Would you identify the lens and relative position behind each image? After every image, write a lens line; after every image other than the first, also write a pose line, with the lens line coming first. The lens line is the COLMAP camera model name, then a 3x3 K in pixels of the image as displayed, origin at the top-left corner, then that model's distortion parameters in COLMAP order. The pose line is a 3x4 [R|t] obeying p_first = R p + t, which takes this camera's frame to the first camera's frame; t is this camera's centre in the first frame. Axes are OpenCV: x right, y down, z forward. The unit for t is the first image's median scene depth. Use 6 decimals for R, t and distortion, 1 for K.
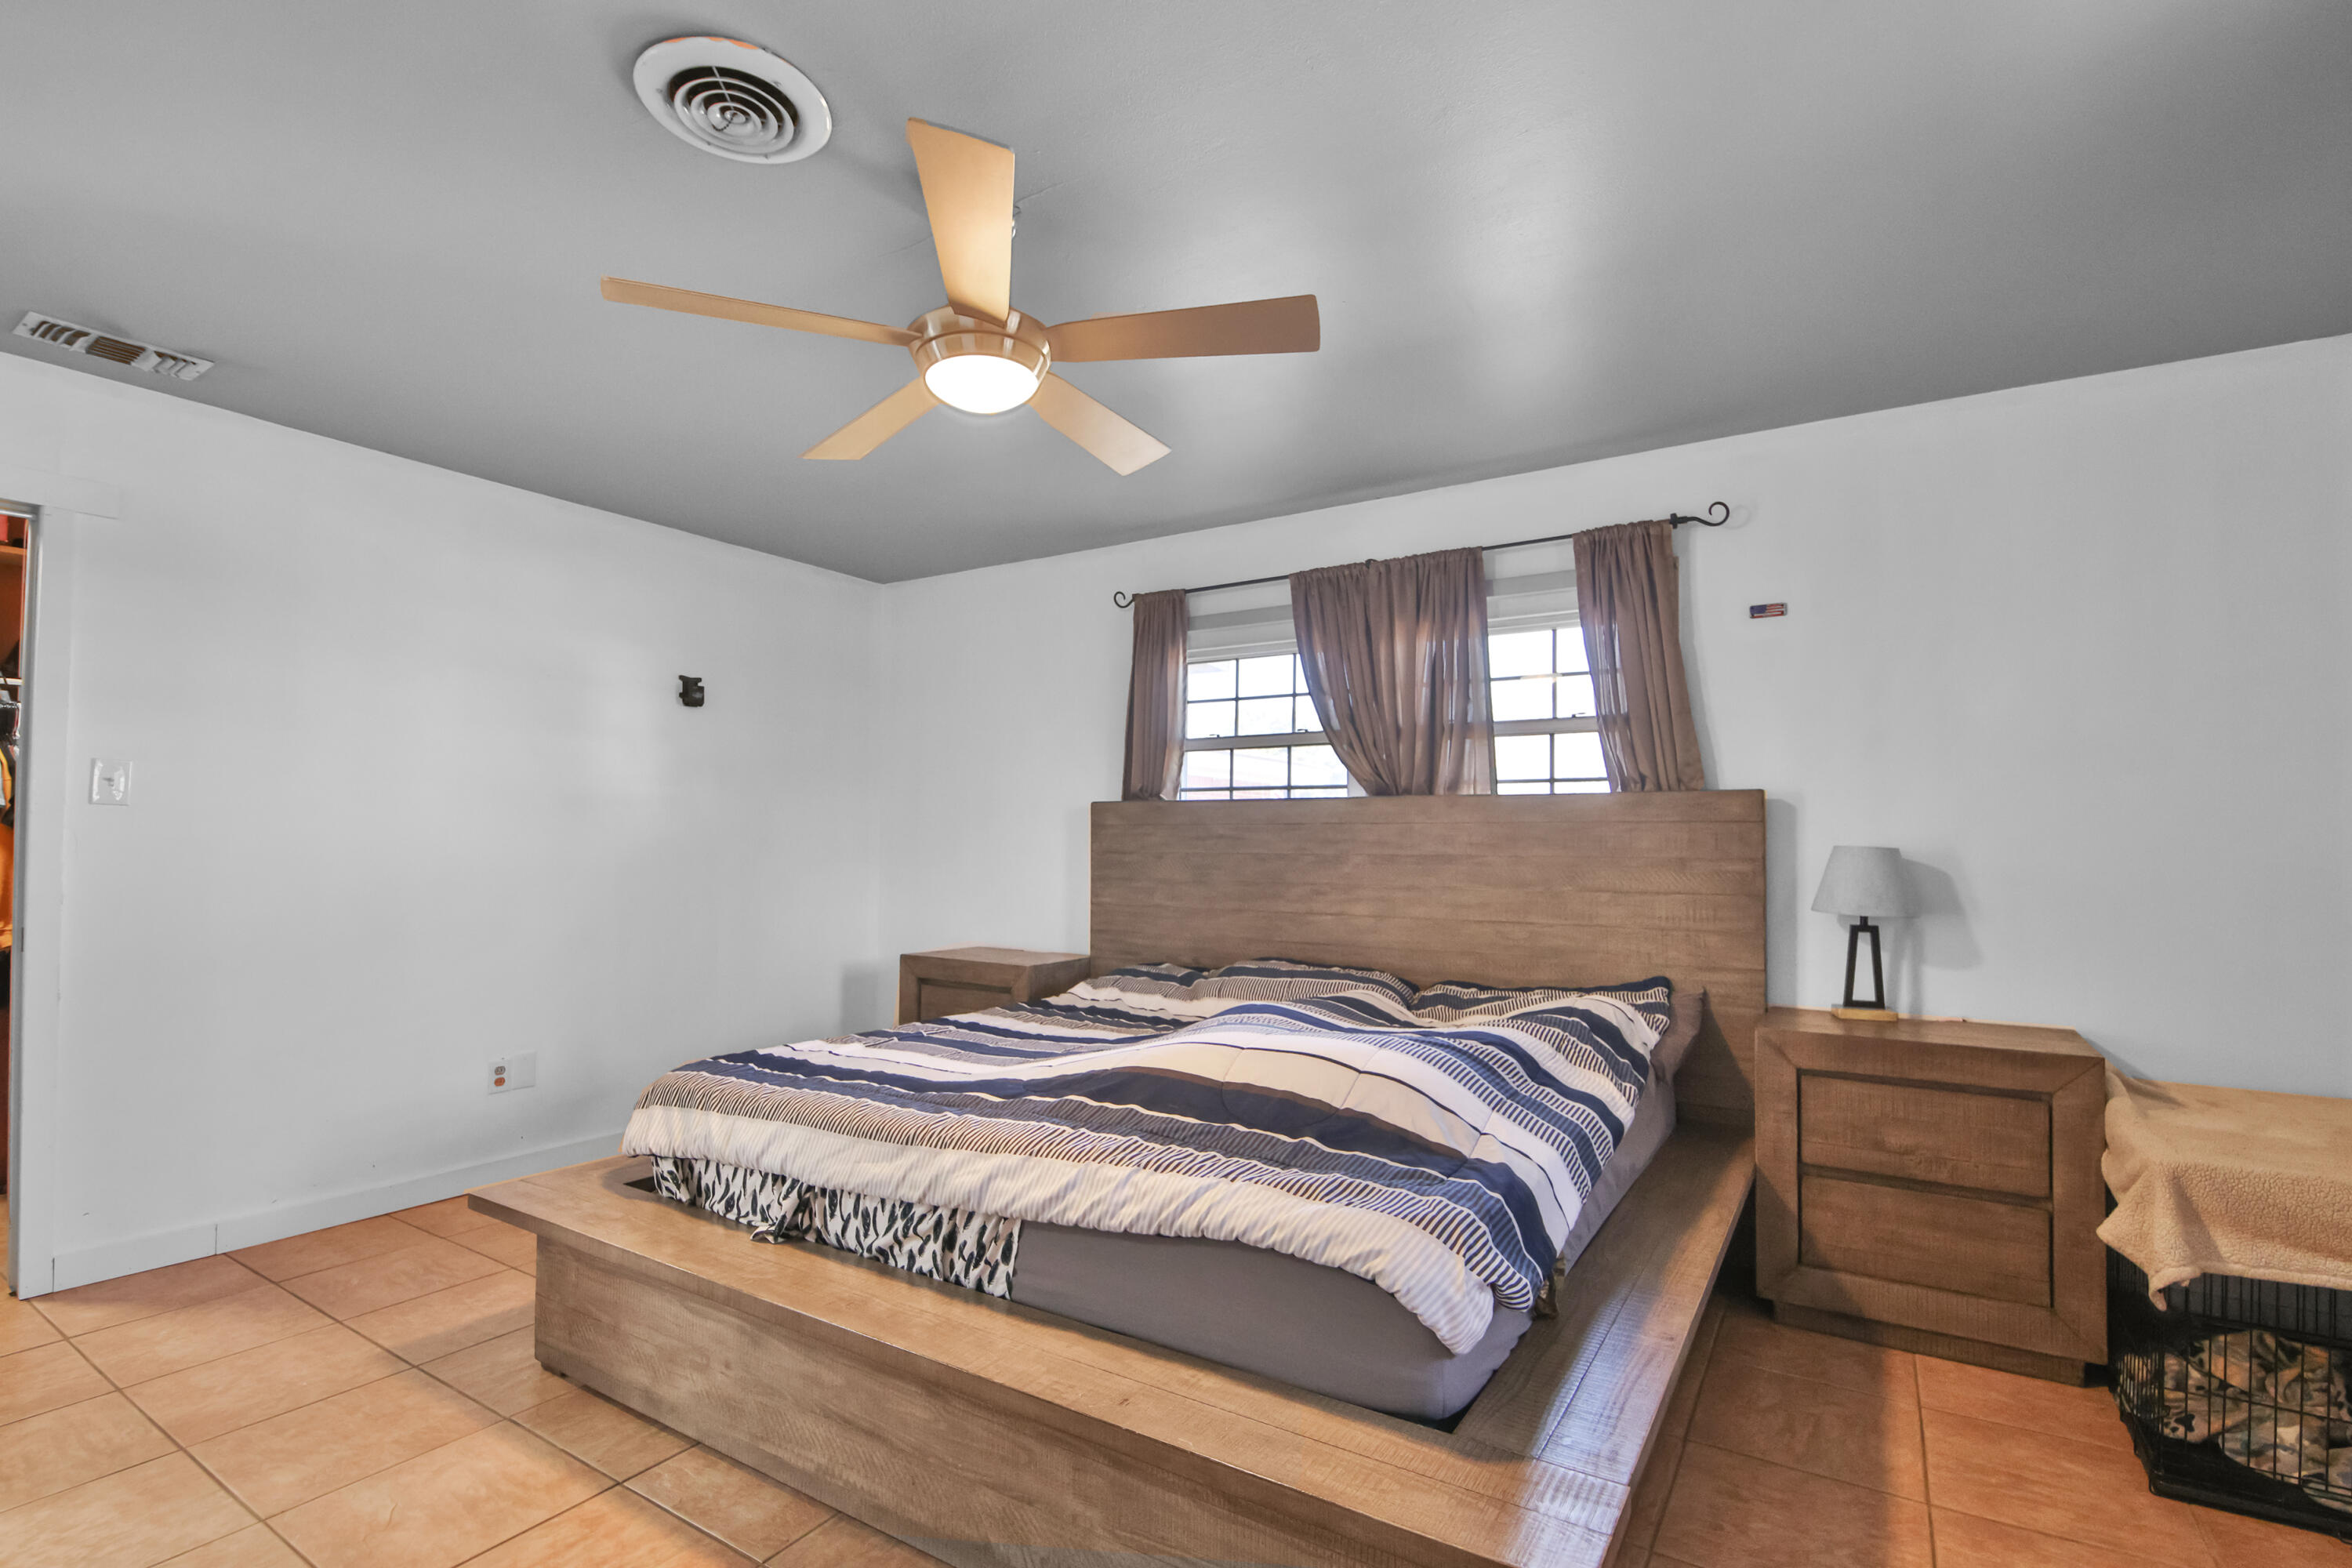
lens RADIAL K [[1086.9, 0, 1186.7], [0, 1086.9, 803.7], [0, 0, 1]] dist [-0.001266, -0.010179]
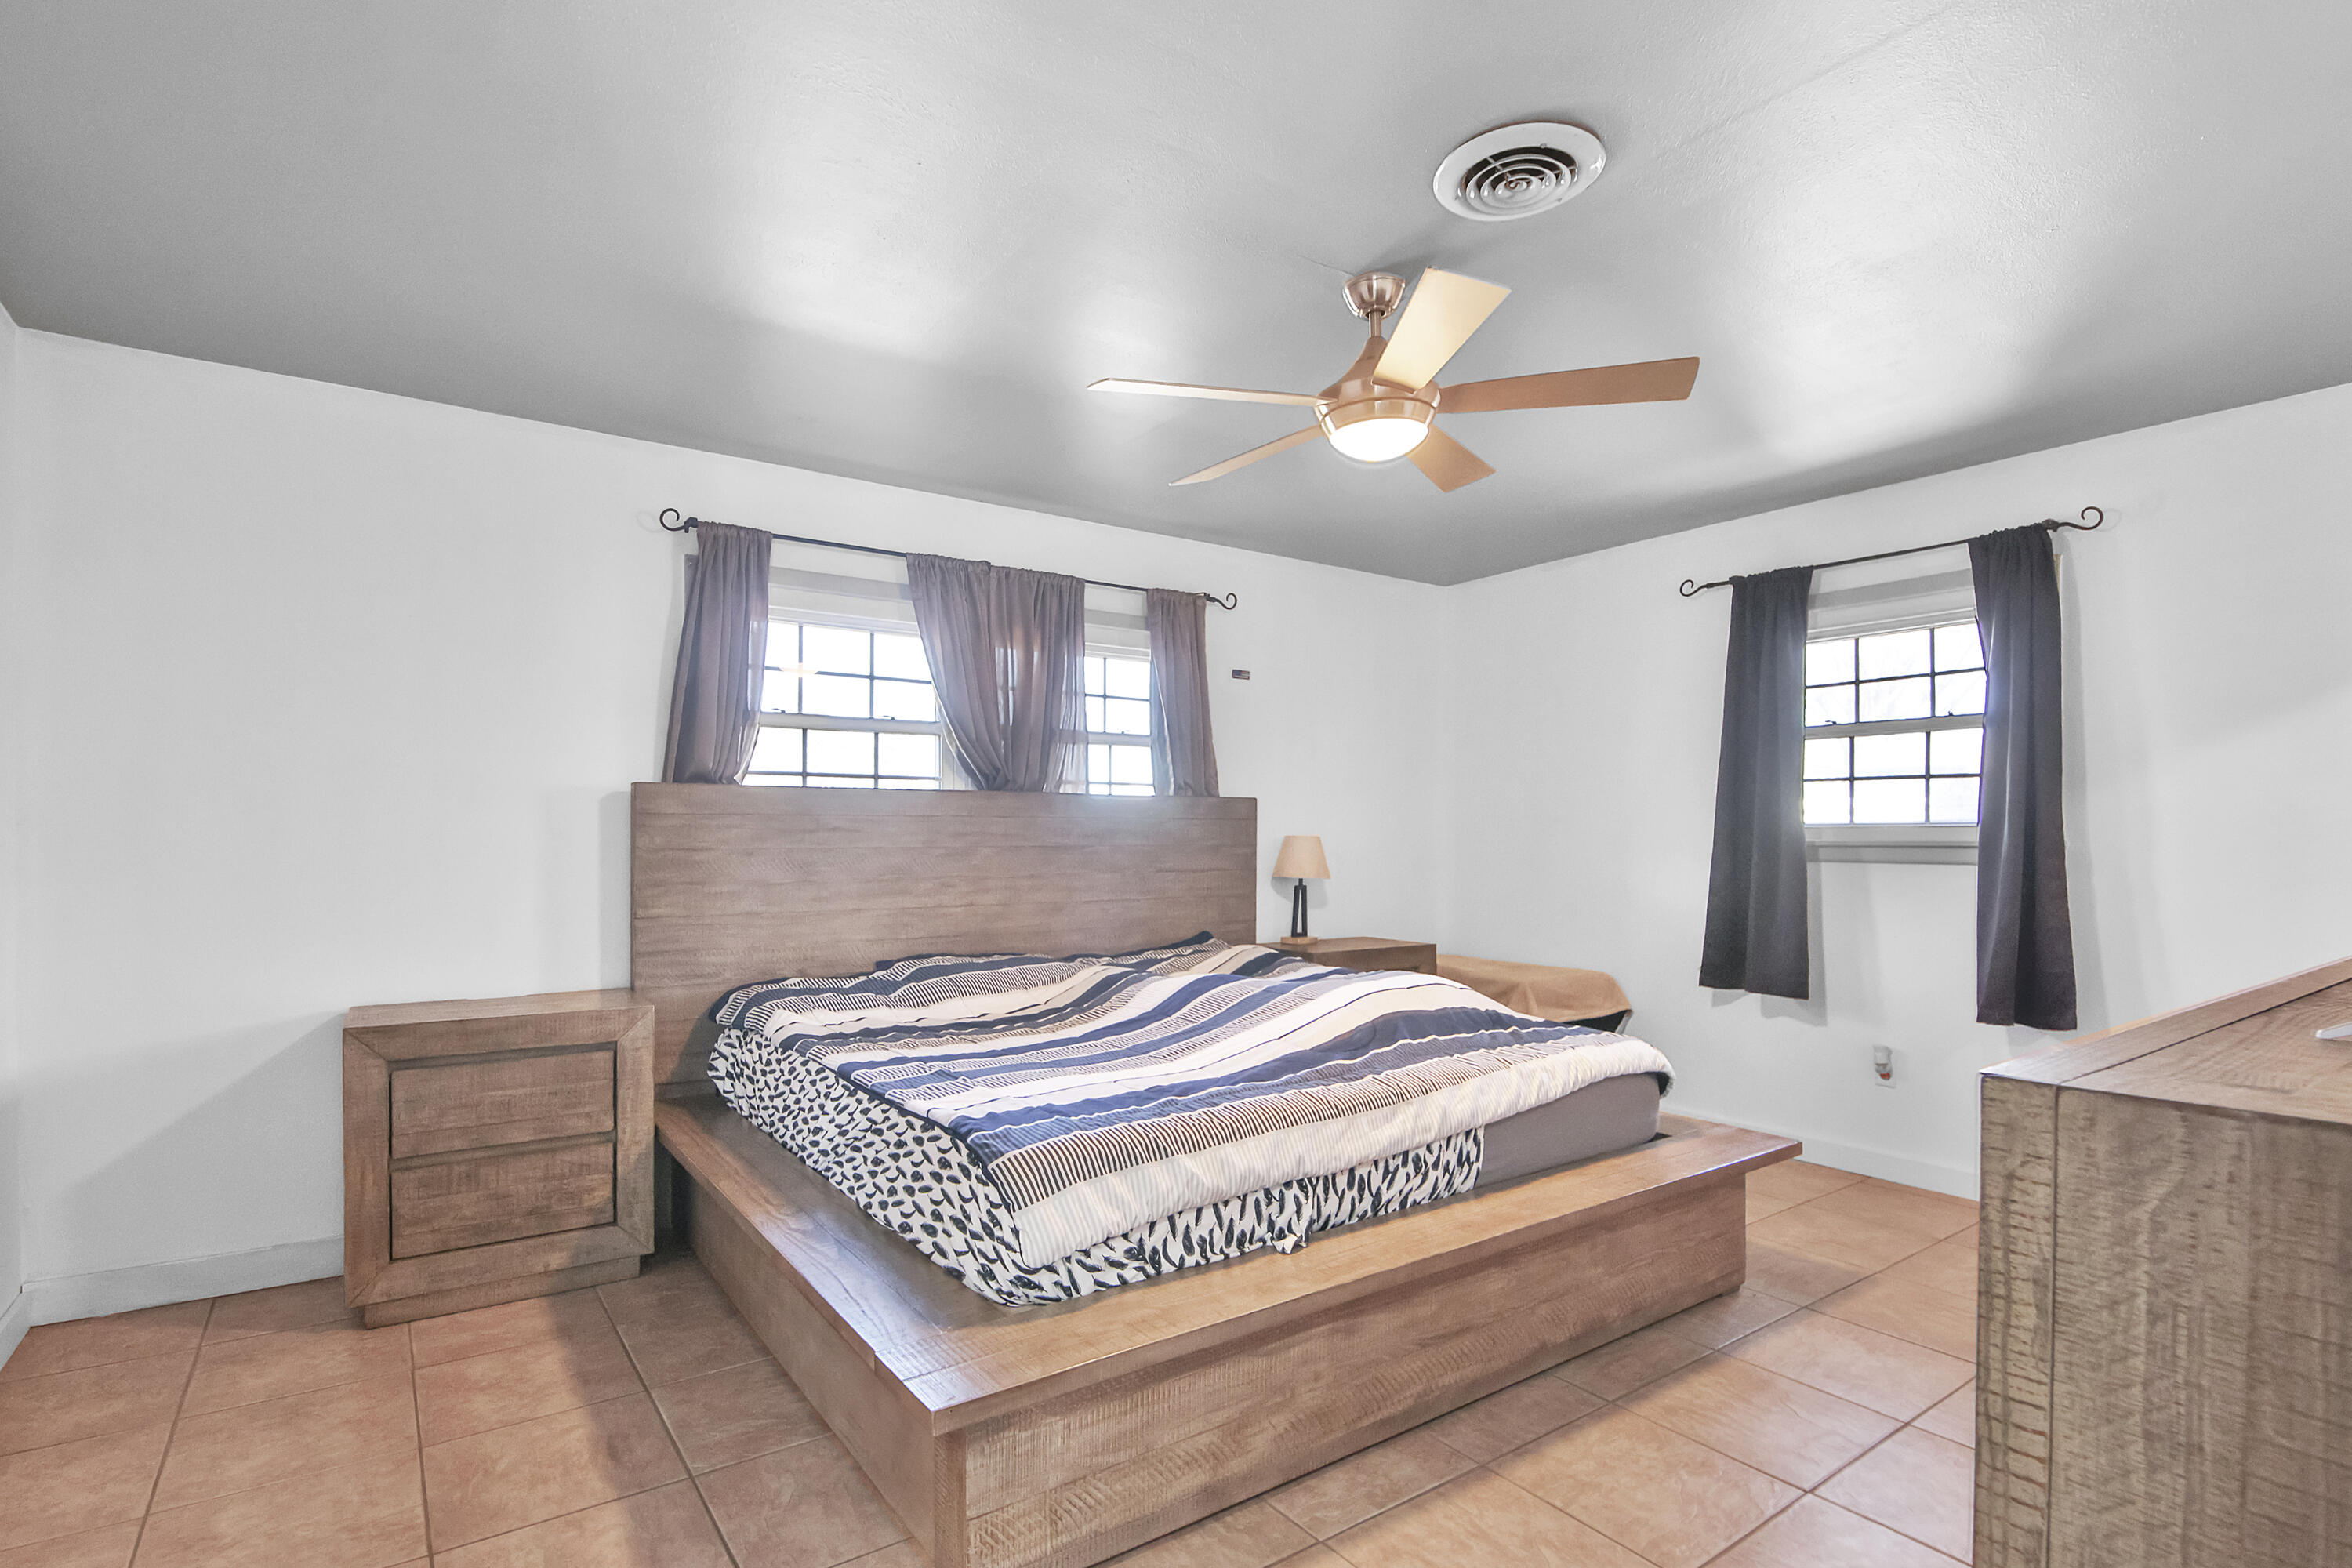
lens RADIAL K [[1125.9, 0, 1162.6], [0, 1125.9, 875.7], [0, 0, 1]] dist [-0.011726, 0.000088]
pose [[0.391479, -0.037225, 0.919434, -0.802639], [-0.029615, 0.998154, 0.053021, 0.012712], [-0.919710, -0.047986, 0.389654, 0.440434]]
